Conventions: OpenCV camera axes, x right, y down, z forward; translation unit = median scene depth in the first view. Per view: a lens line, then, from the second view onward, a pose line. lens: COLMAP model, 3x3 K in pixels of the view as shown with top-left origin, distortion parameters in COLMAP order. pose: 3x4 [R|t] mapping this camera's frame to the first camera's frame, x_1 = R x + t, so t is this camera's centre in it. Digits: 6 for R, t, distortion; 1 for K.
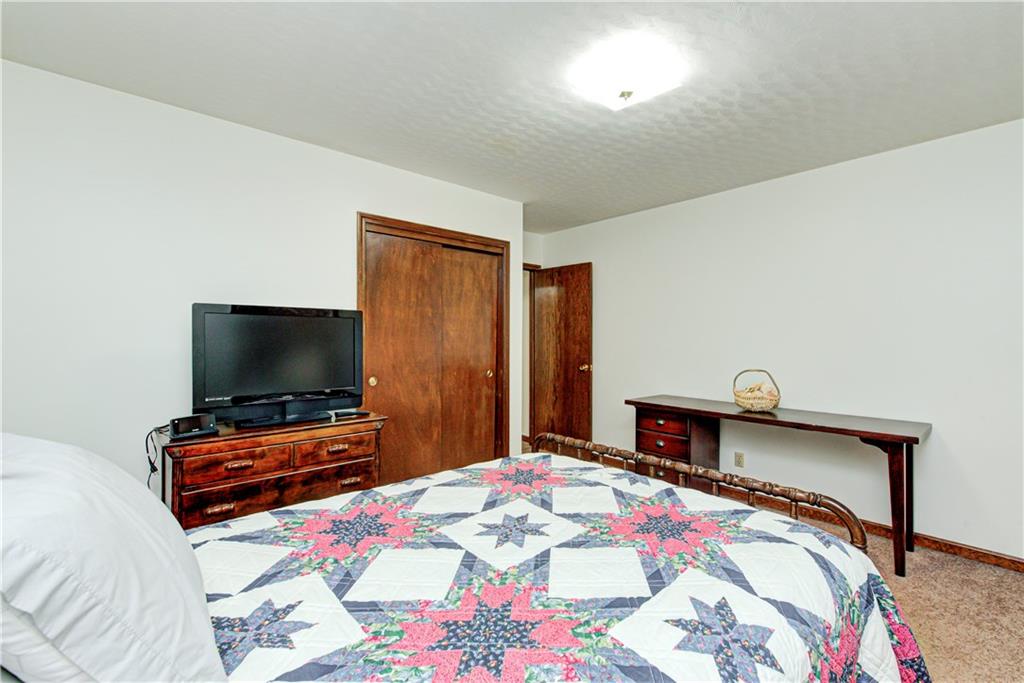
lens RADIAL K [[445.9, 0, 508.7], [0, 445.9, 341.4], [0, 0, 1]] dist [-0.013012, 0.000486]
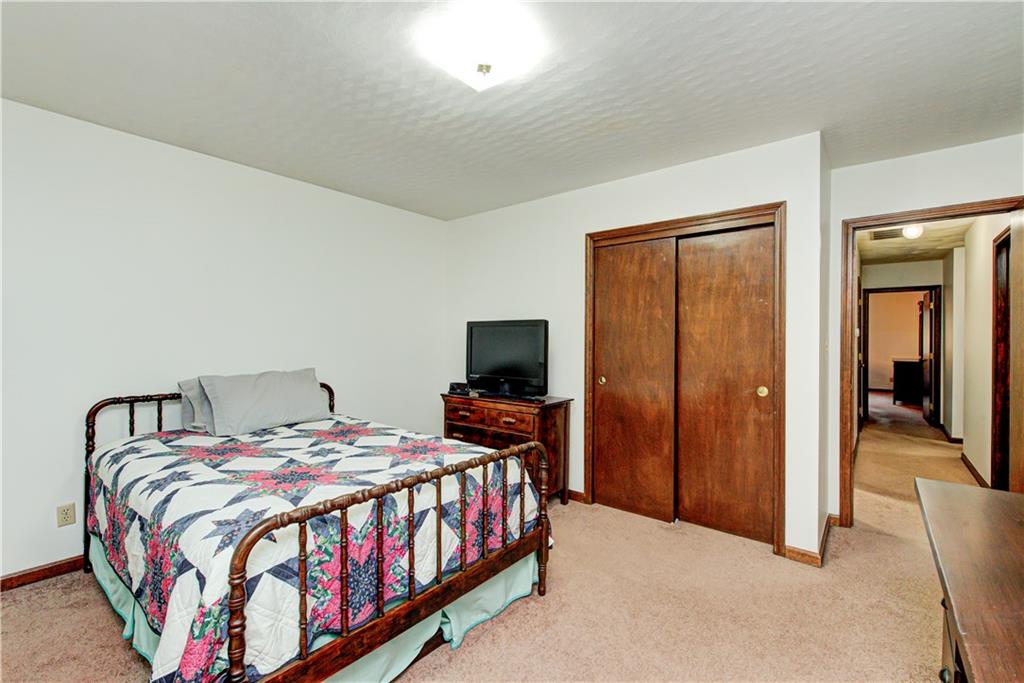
lens RADIAL K [[445.9, 0, 518.1], [0, 445.9, 334.1], [0, 0, 1]] dist [-0.013012, 0.000486]
pose [[0.147302, -0.020529, -0.988879, 0.717886], [-0.015603, 0.999612, -0.023076, 0.002505], [0.988969, 0.018828, 0.146924, 0.589230]]
